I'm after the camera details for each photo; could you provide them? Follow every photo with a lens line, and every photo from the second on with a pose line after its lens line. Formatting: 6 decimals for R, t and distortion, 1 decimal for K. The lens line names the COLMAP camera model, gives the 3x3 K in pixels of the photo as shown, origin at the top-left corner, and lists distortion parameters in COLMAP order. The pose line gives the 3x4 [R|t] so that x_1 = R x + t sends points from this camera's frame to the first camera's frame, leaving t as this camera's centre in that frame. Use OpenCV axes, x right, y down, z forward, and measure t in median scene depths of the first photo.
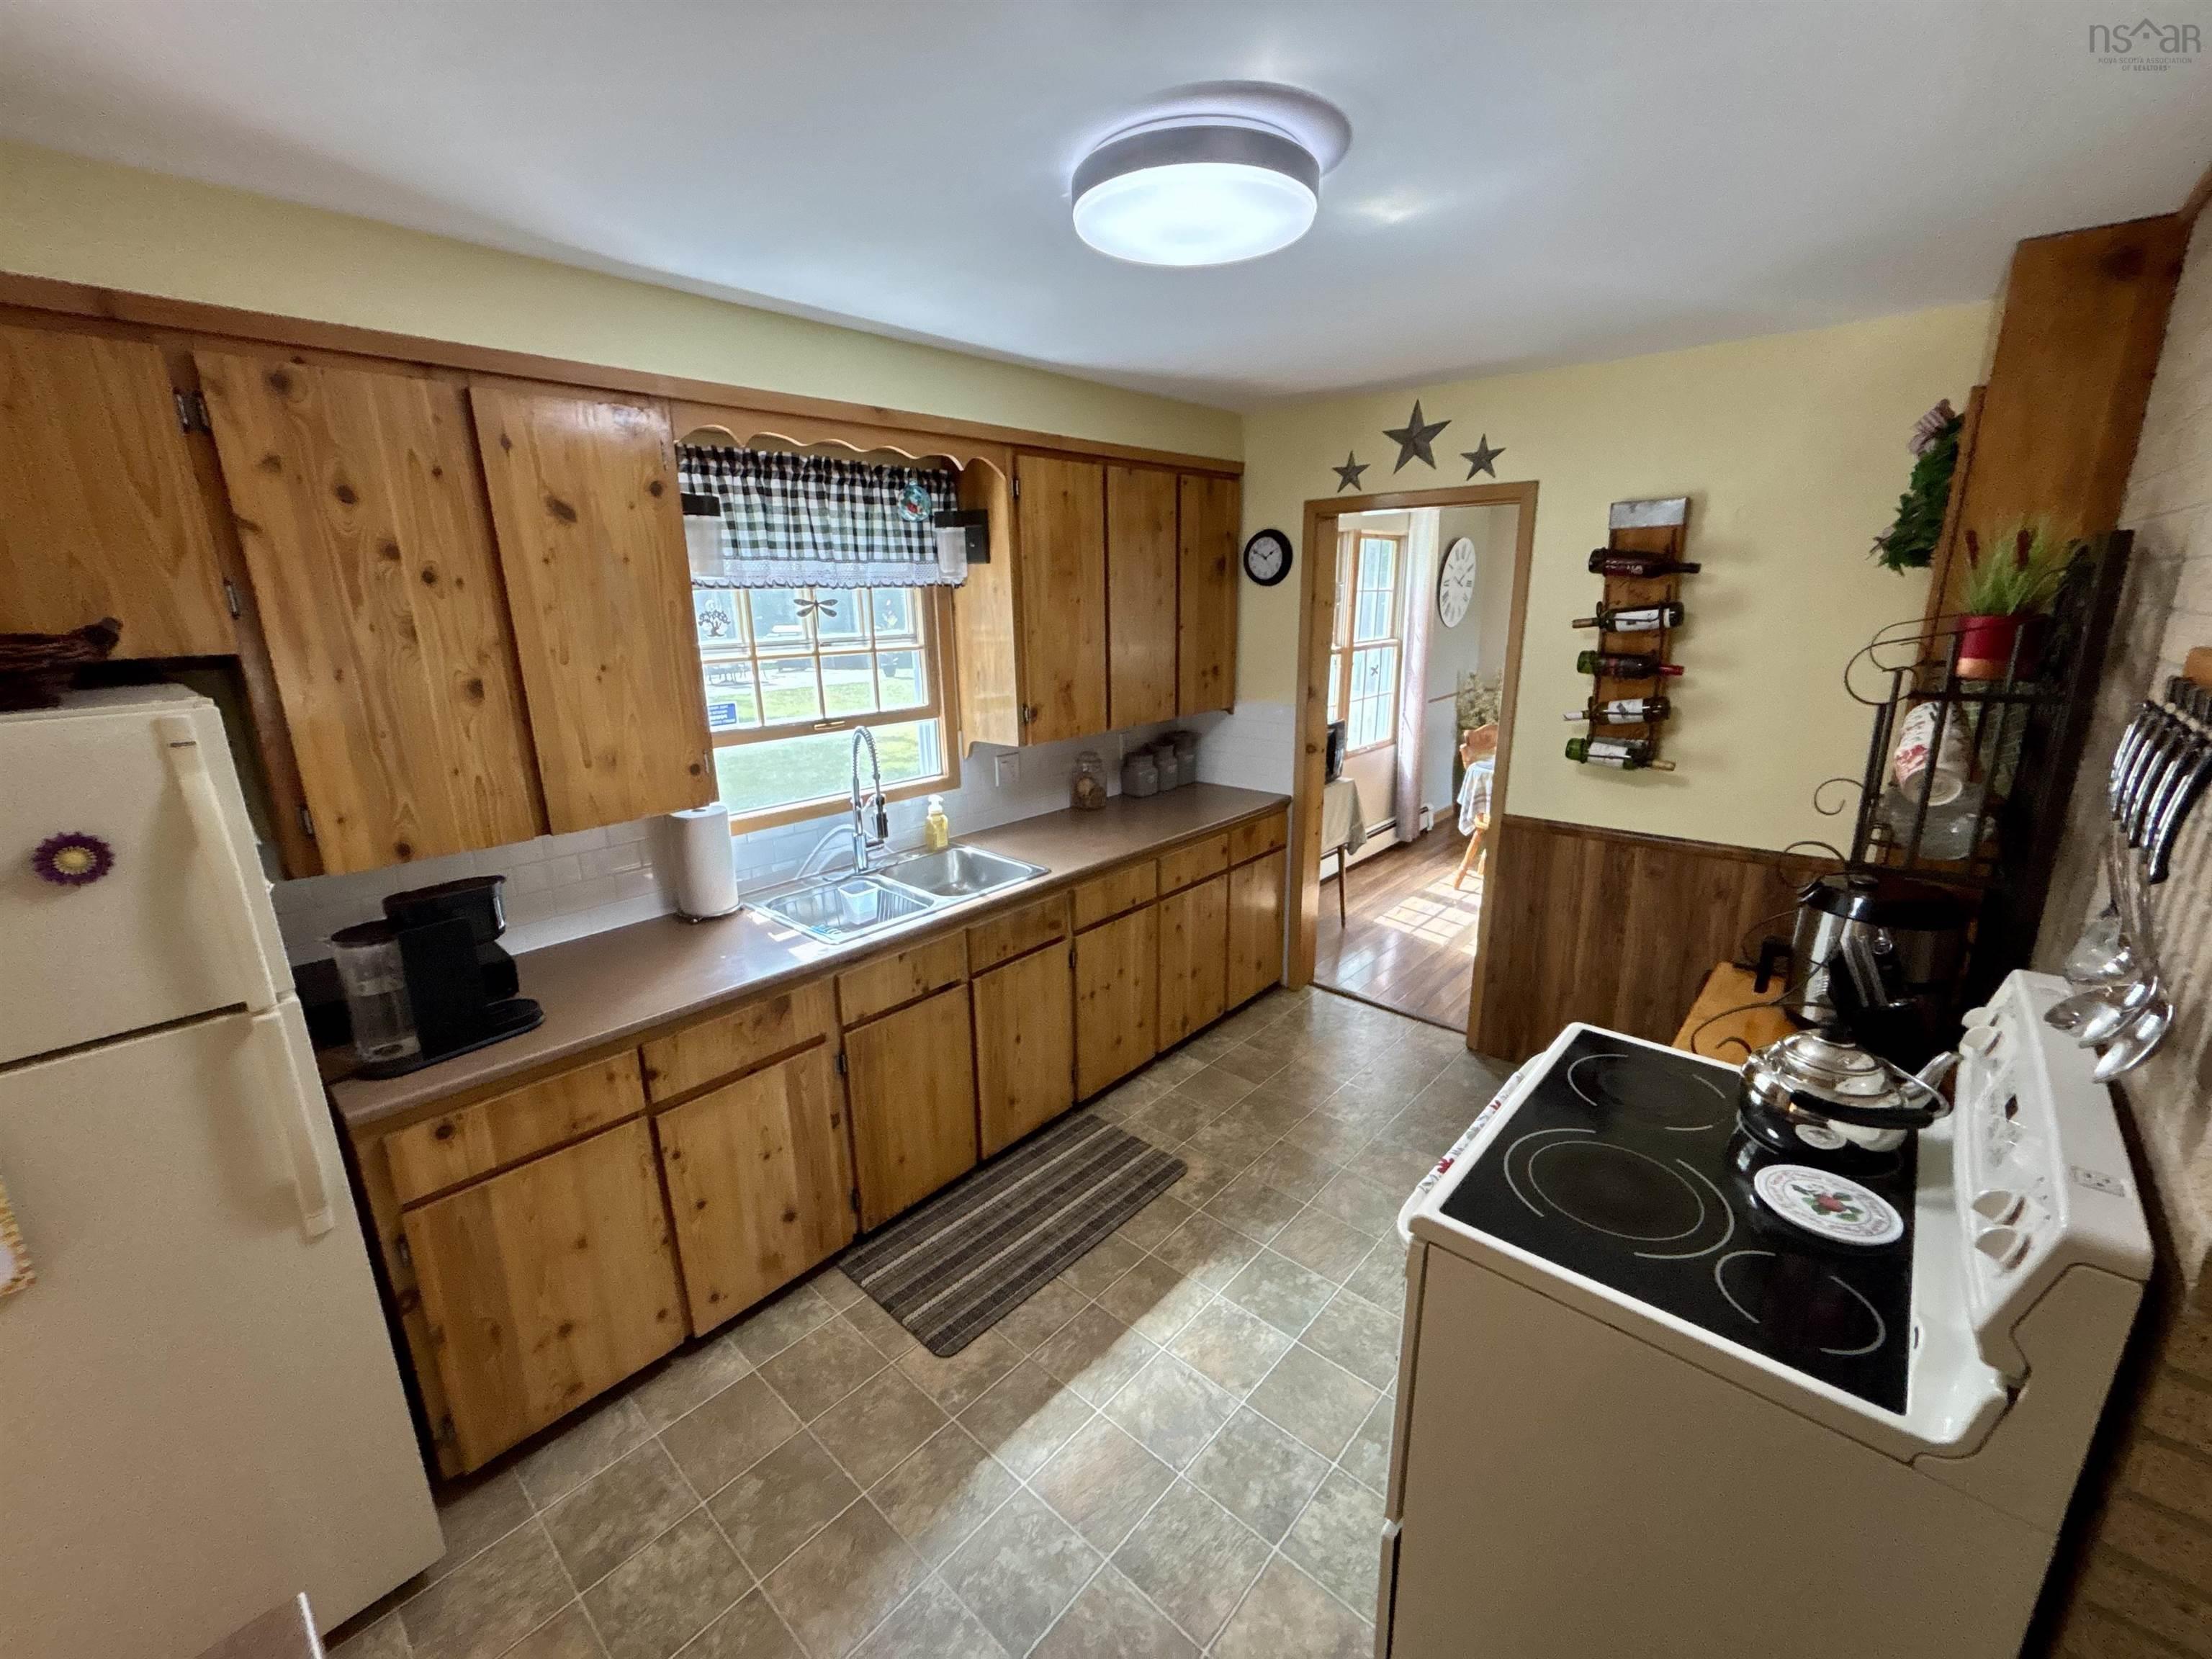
lens RADIAL K [[889.8, 0, 1106.2], [0, 889.8, 829.1], [0, 0, 1]] dist [0.001500, -0.000341]
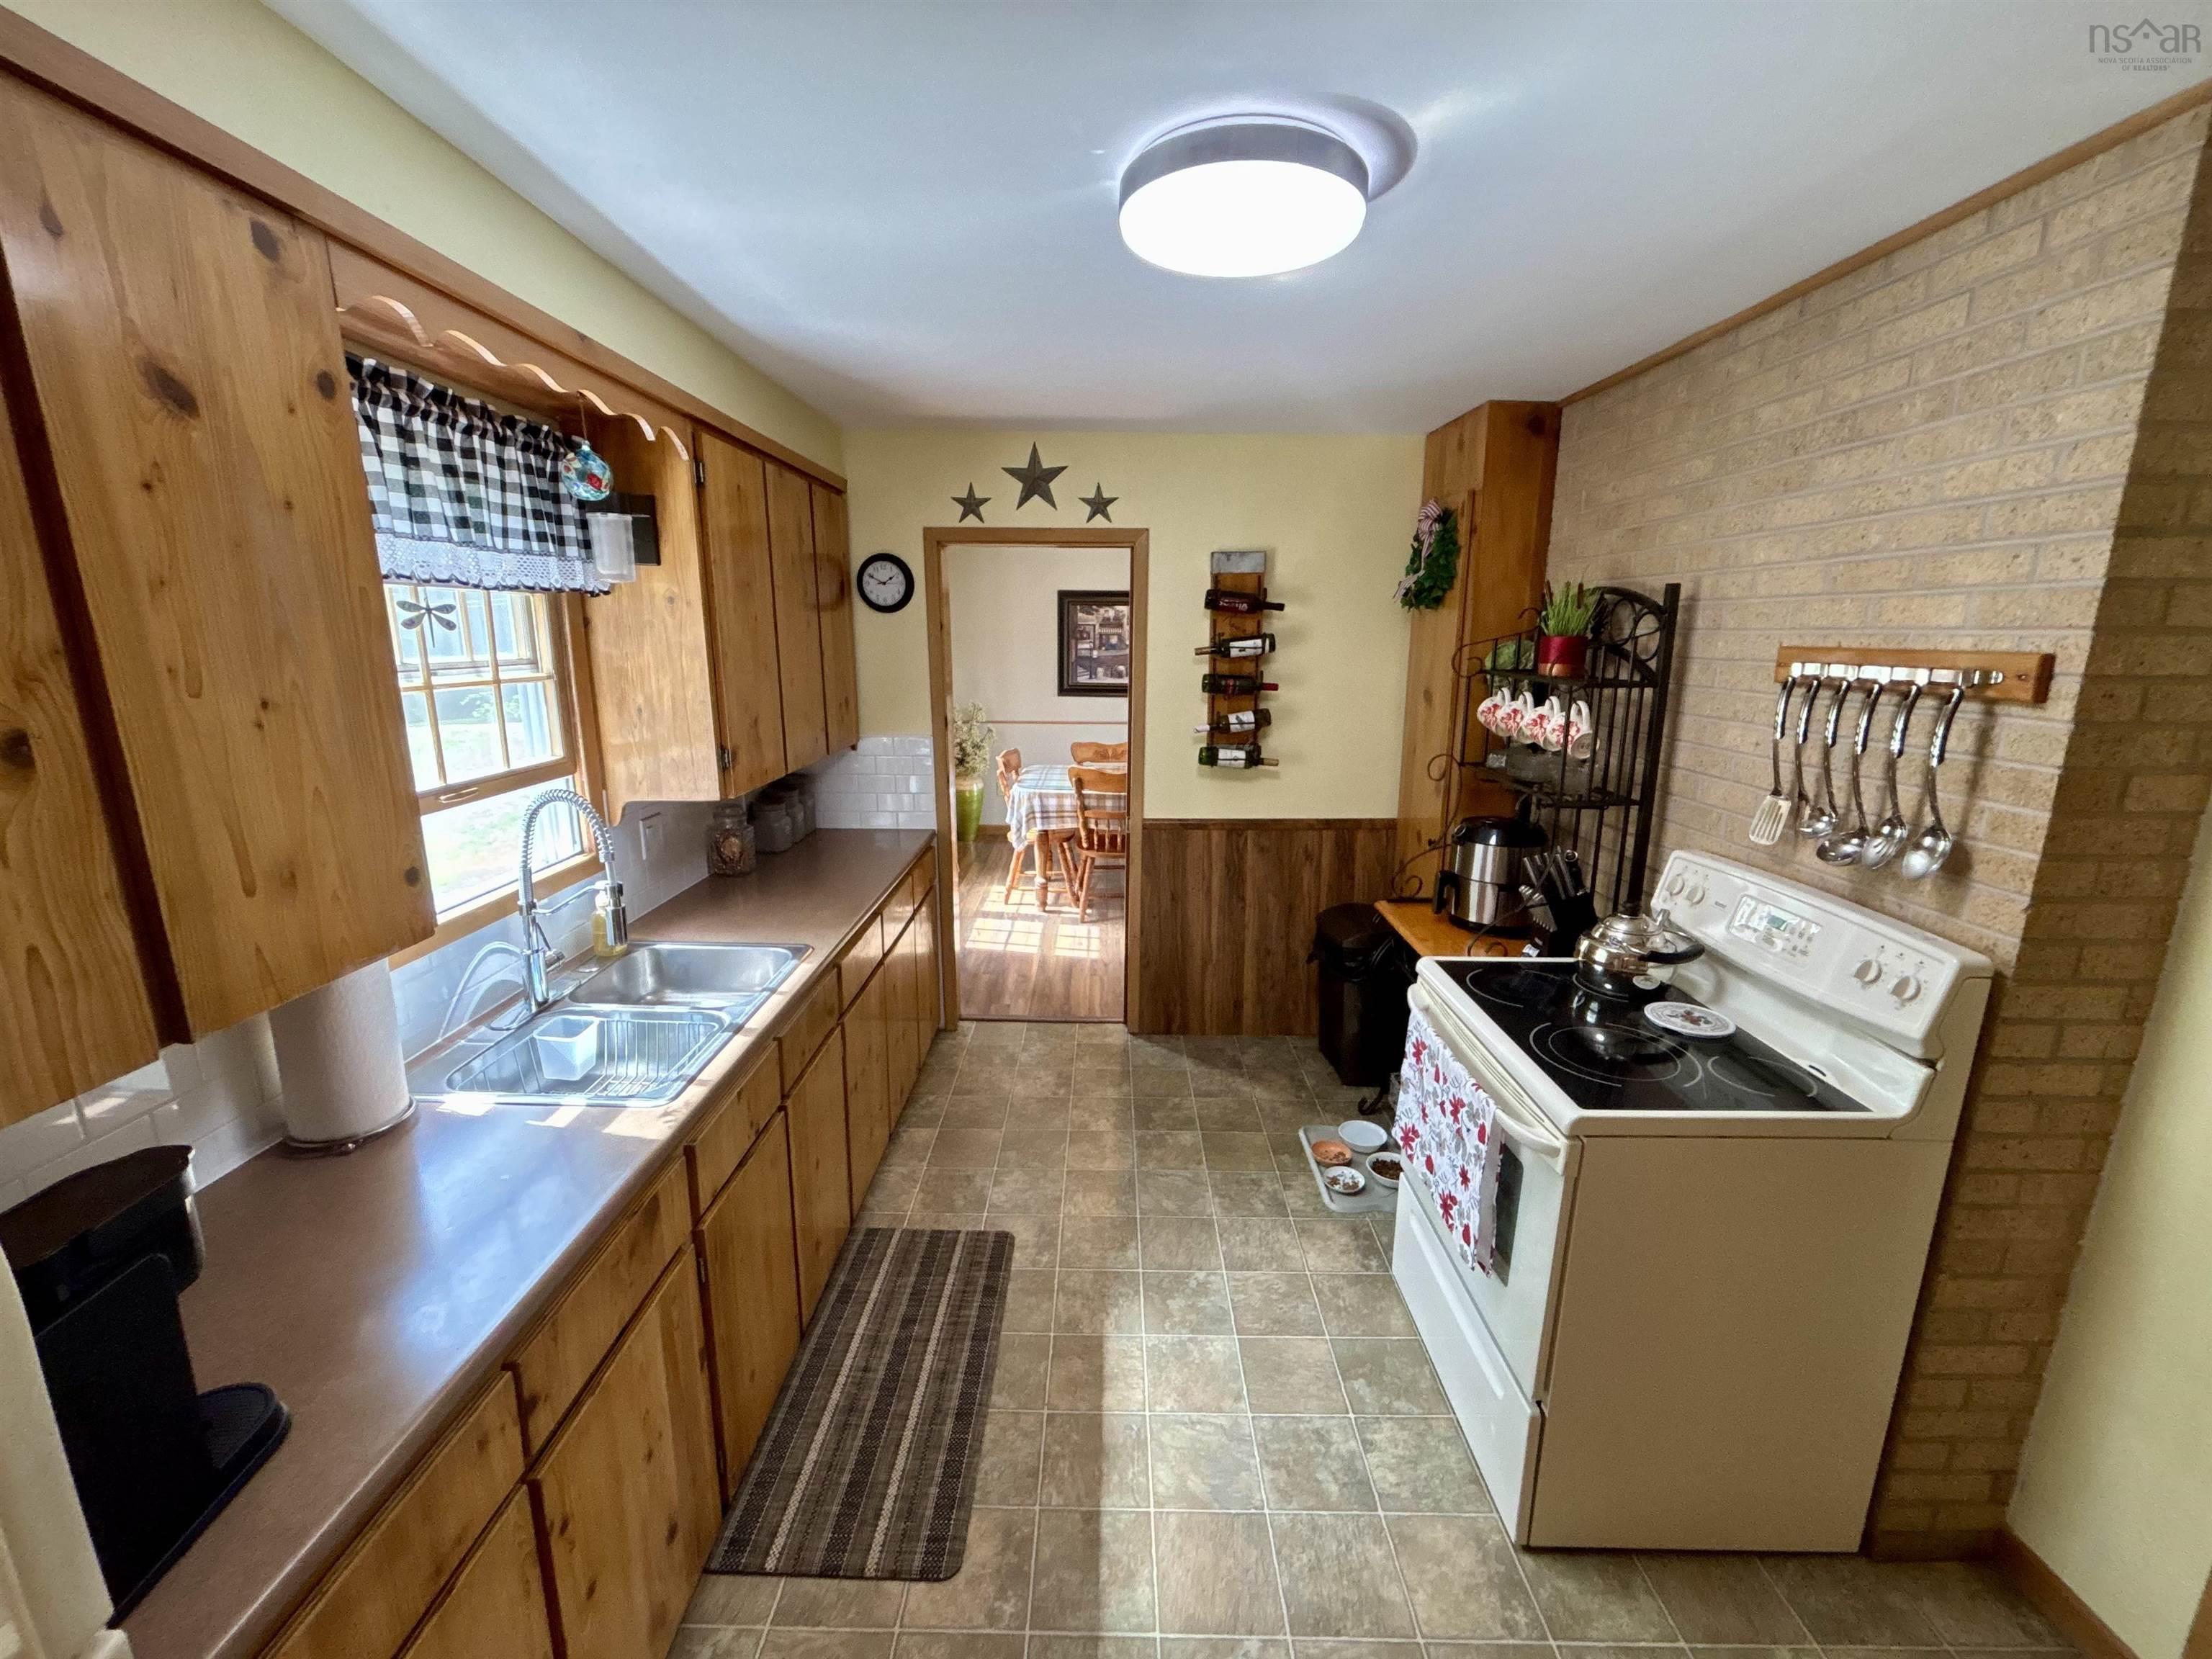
lens RADIAL K [[889.8, 0, 1091.6], [0, 889.8, 829.5], [0, 0, 1]] dist [0.001500, -0.000341]
pose [[0.756896, -0.122105, 0.642027, -0.449735], [0.152547, 0.988263, 0.008114, -0.030635], [-0.635482, 0.091798, 0.766639, 0.241700]]
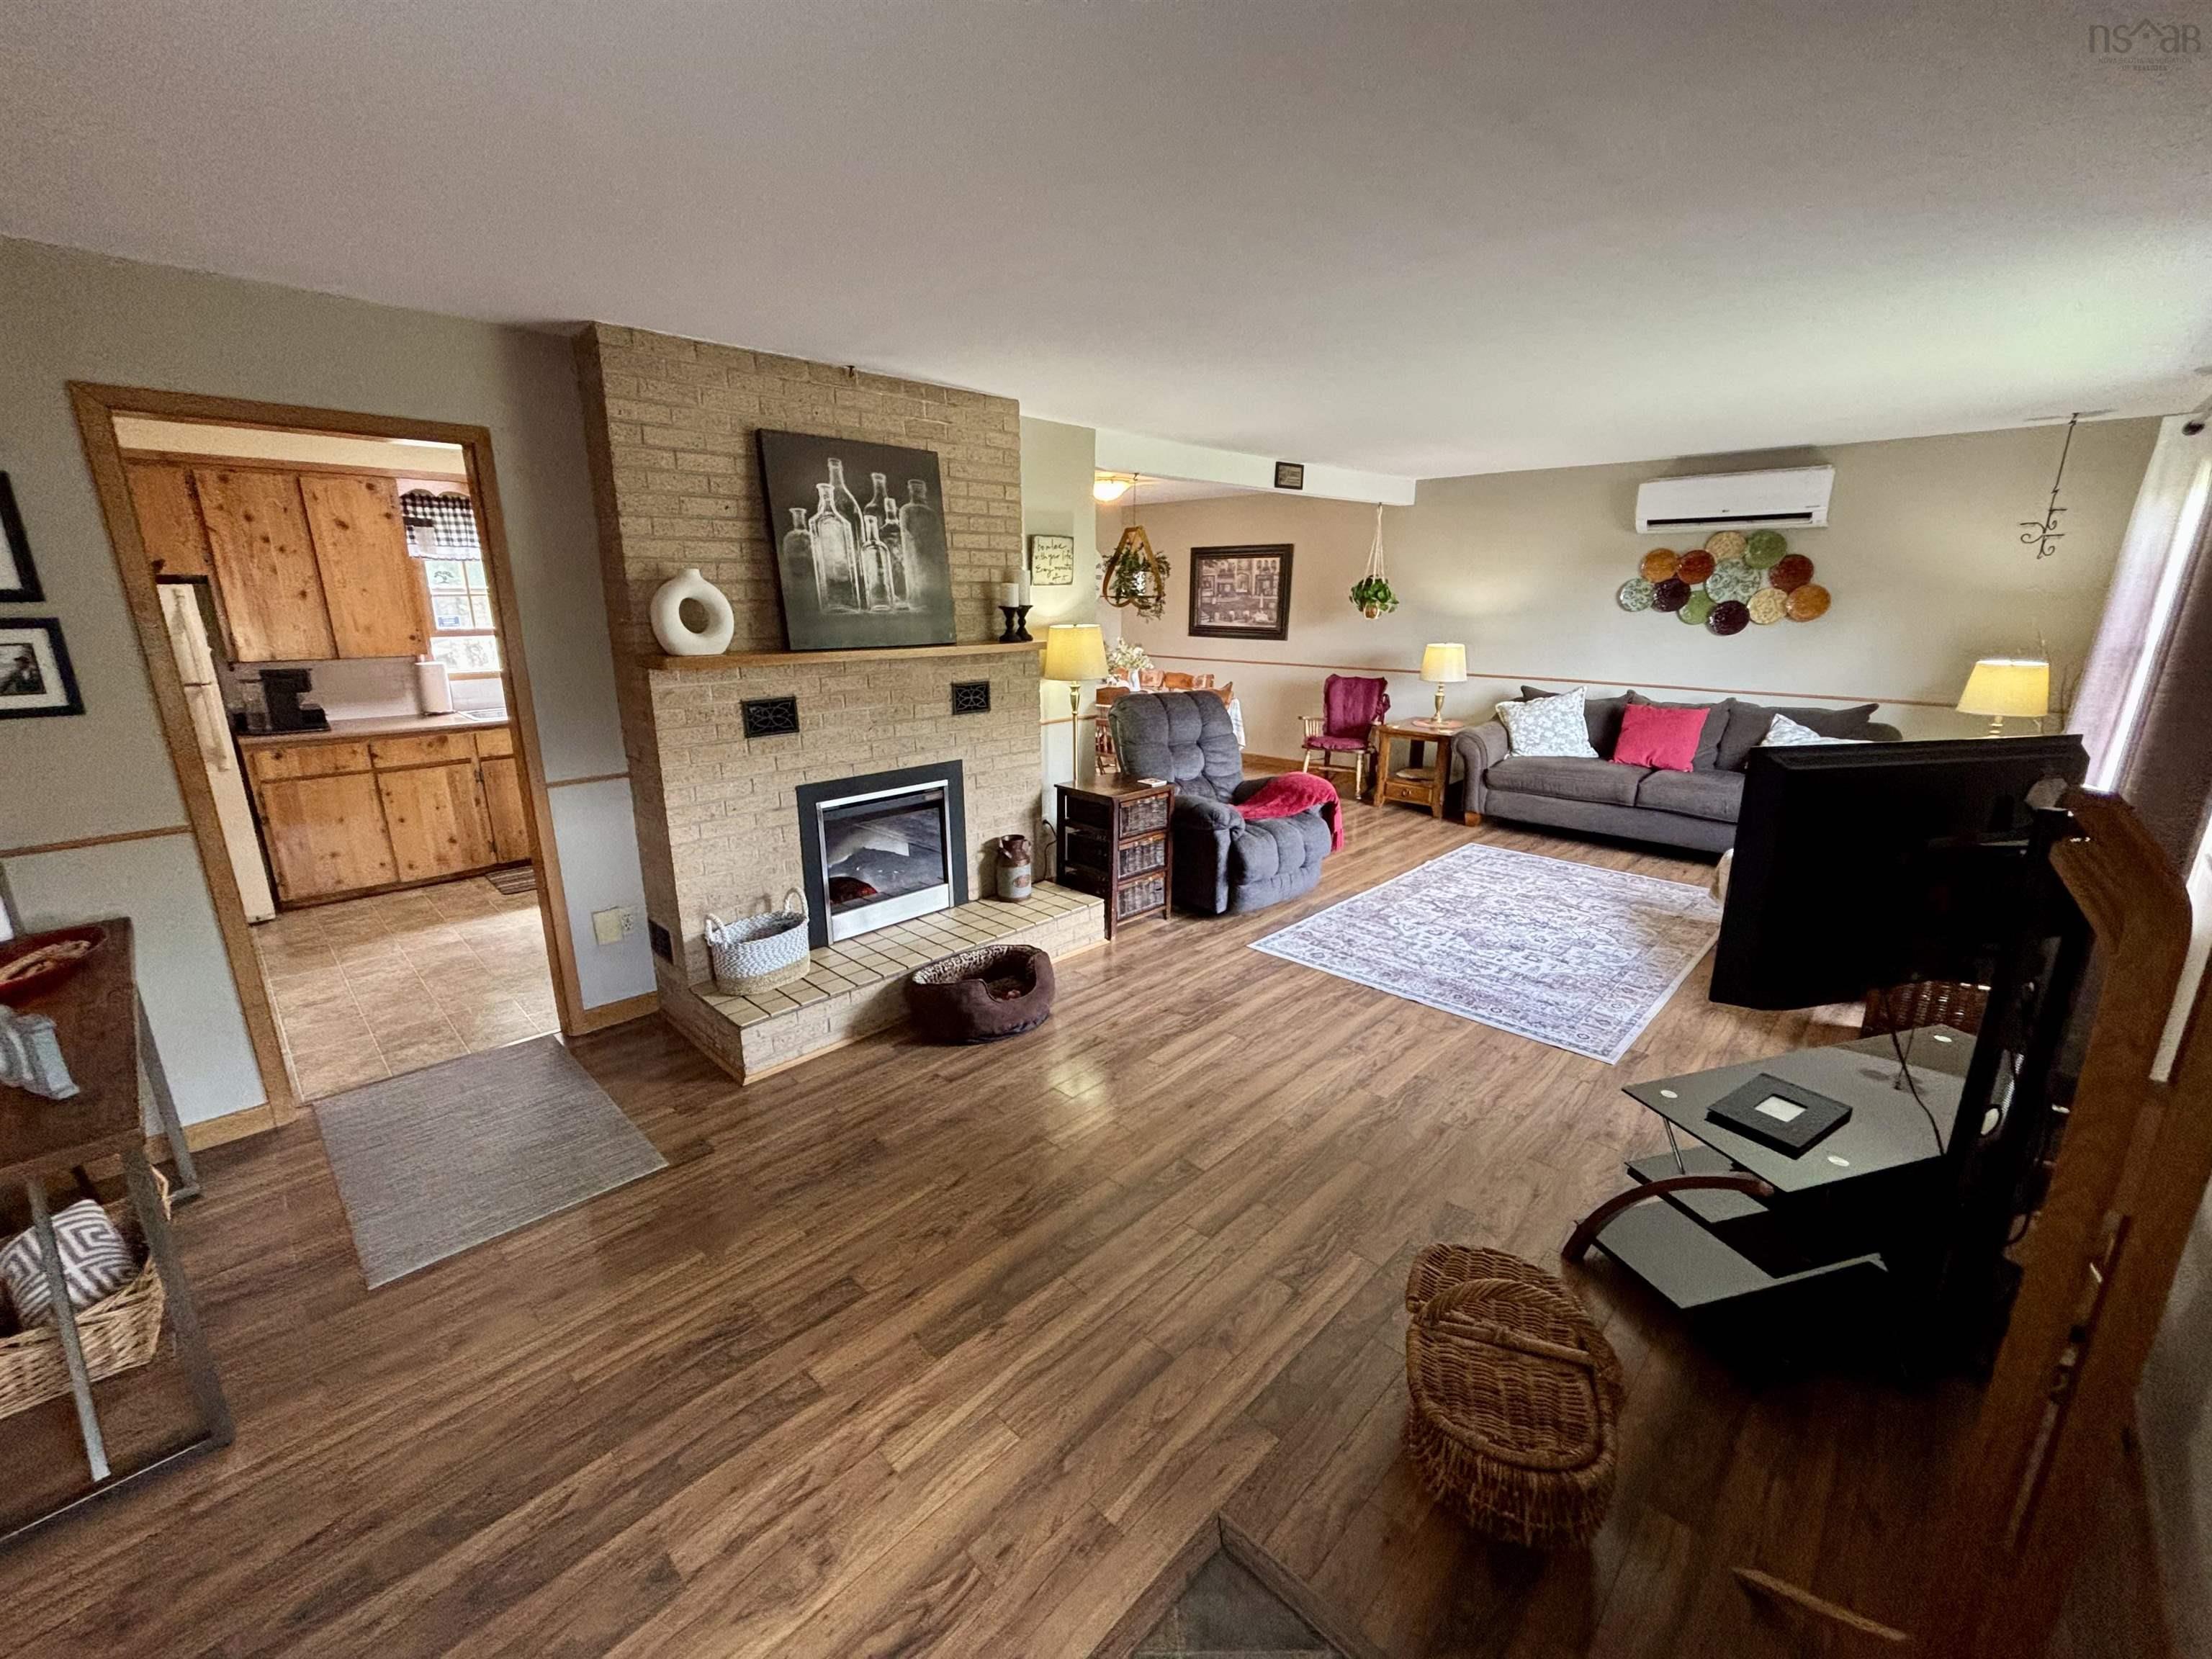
lens RADIAL K [[889.8, 0, 1108.9], [0, 889.8, 831.8], [0, 0, 1]] dist [0.001500, -0.000341]
pose [[0.999017, 0.020376, -0.039362, 1.282307], [-0.020686, 0.999758, -0.007478, 0.369832], [0.039200, 0.008285, 0.999197, -1.085472]]
